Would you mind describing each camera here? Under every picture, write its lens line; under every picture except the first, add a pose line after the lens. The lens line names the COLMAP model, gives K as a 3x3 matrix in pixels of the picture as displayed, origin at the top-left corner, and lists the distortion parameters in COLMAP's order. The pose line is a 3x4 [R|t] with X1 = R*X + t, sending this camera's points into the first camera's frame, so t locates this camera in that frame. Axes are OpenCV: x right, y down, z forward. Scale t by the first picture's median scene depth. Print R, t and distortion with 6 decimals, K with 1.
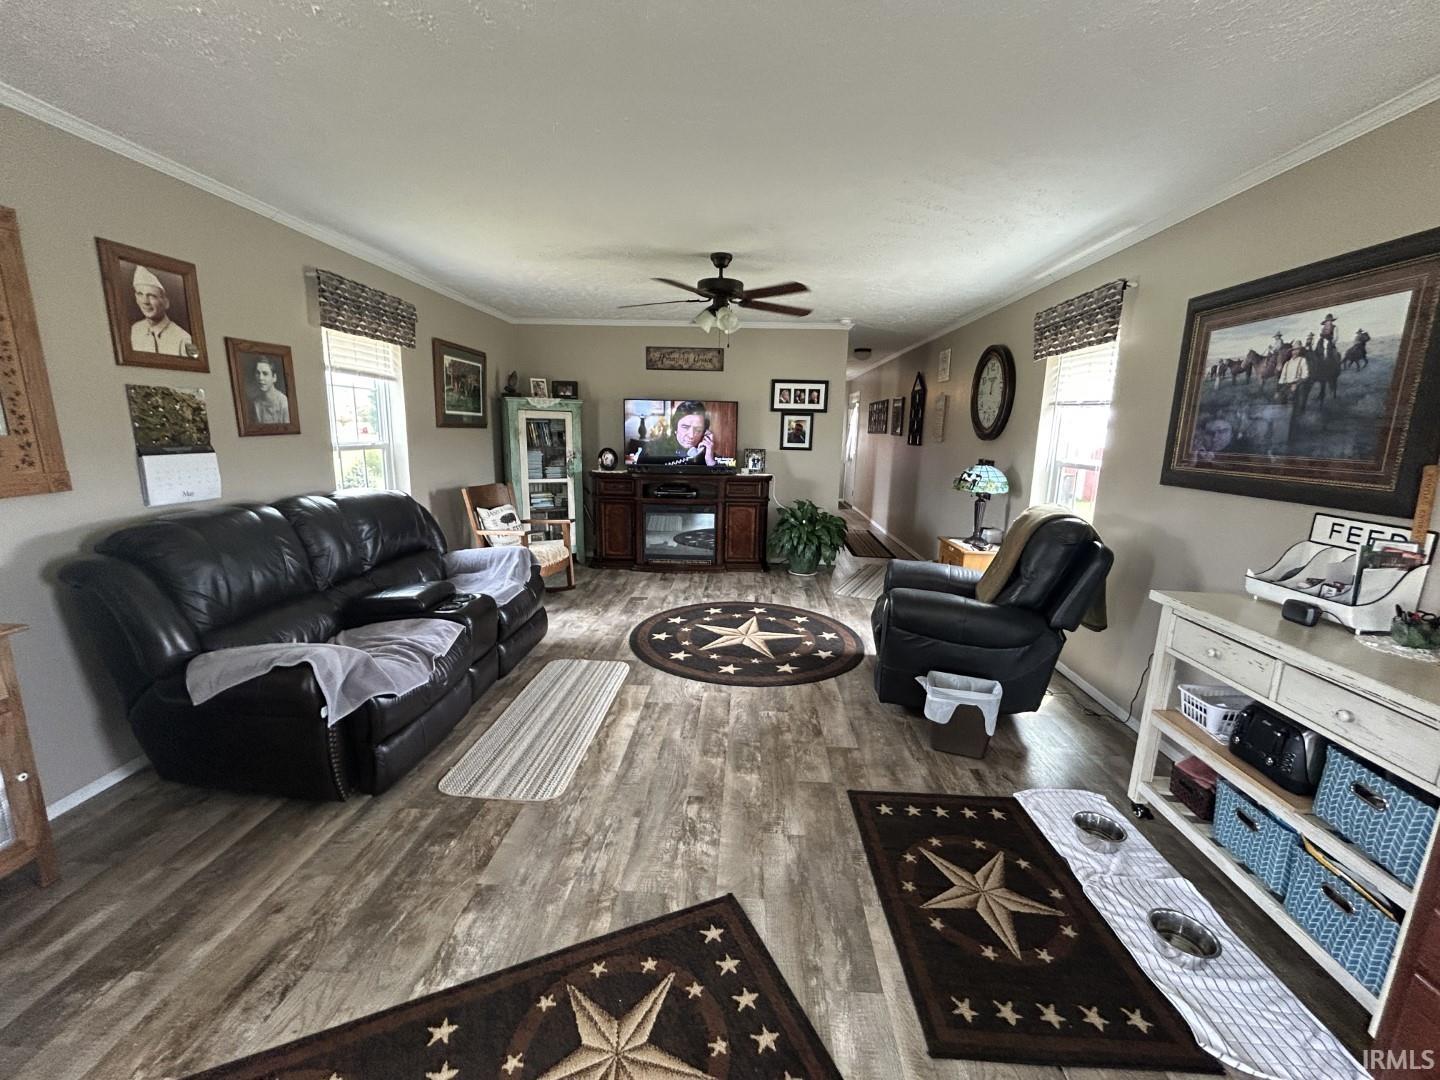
lens RADIAL K [[580.1, 0, 717.7], [0, 580.1, 541.3], [0, 0, 1]] dist [-0.003203, 0.000336]
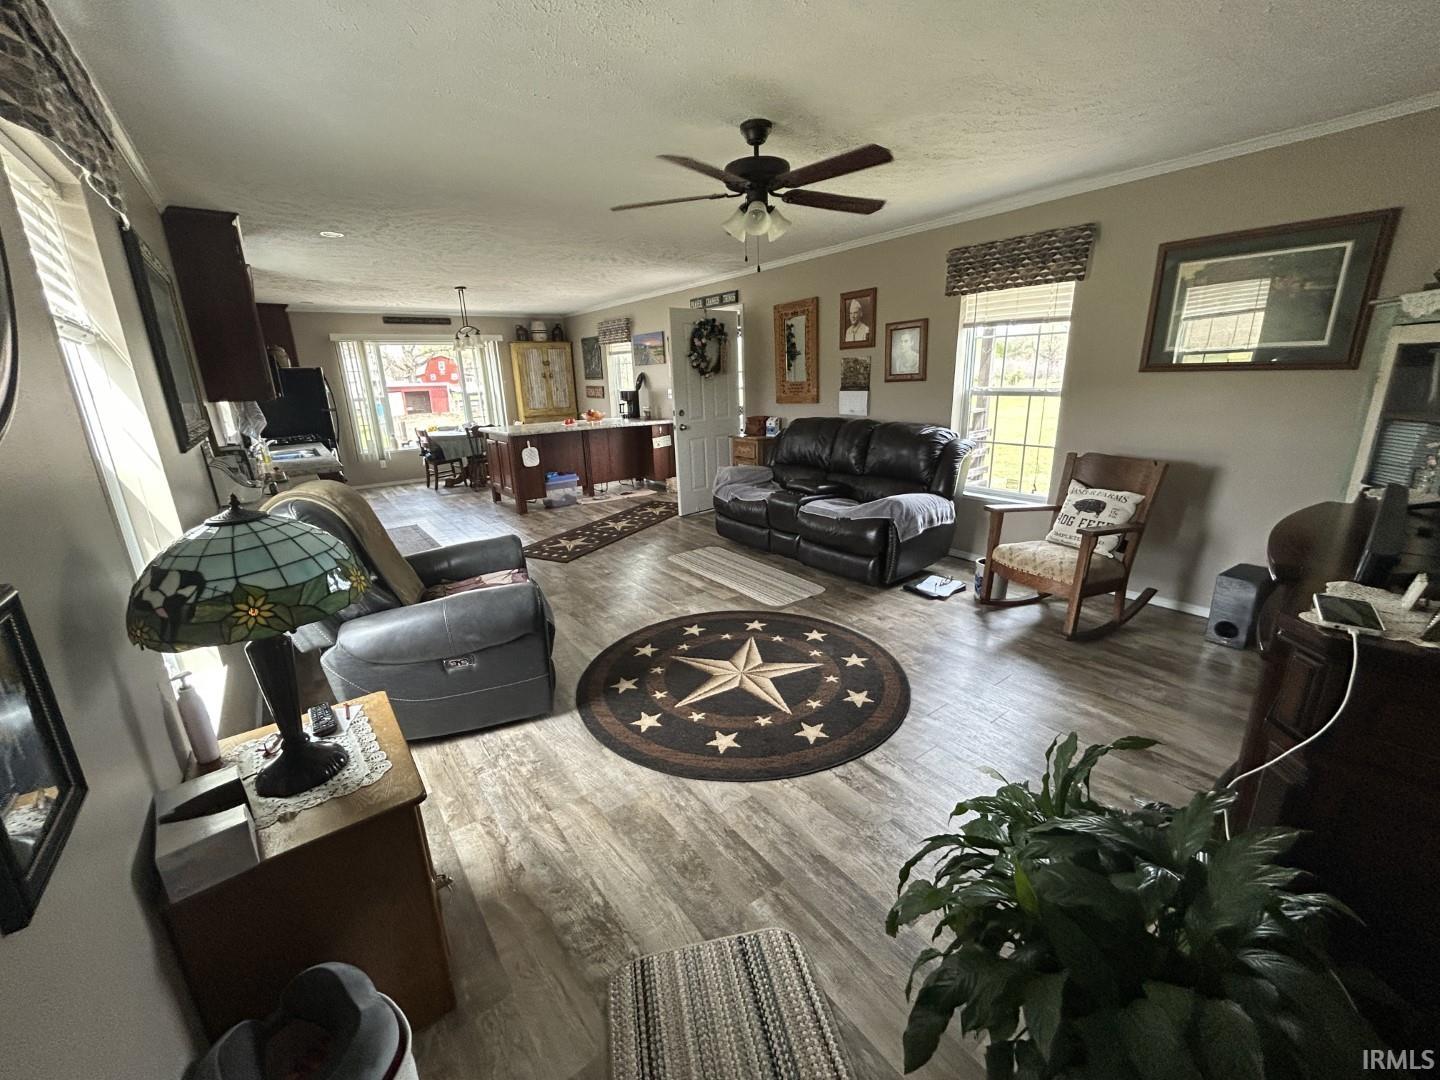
lens RADIAL K [[580.1, 0, 717.7], [0, 580.1, 541.3], [0, 0, 1]] dist [-0.003203, 0.000336]
pose [[-0.771310, 0.178730, -0.610849, 0.784266], [-0.106642, 0.909900, 0.400887, -0.438348], [0.627462, 0.374350, -0.682754, 2.300295]]
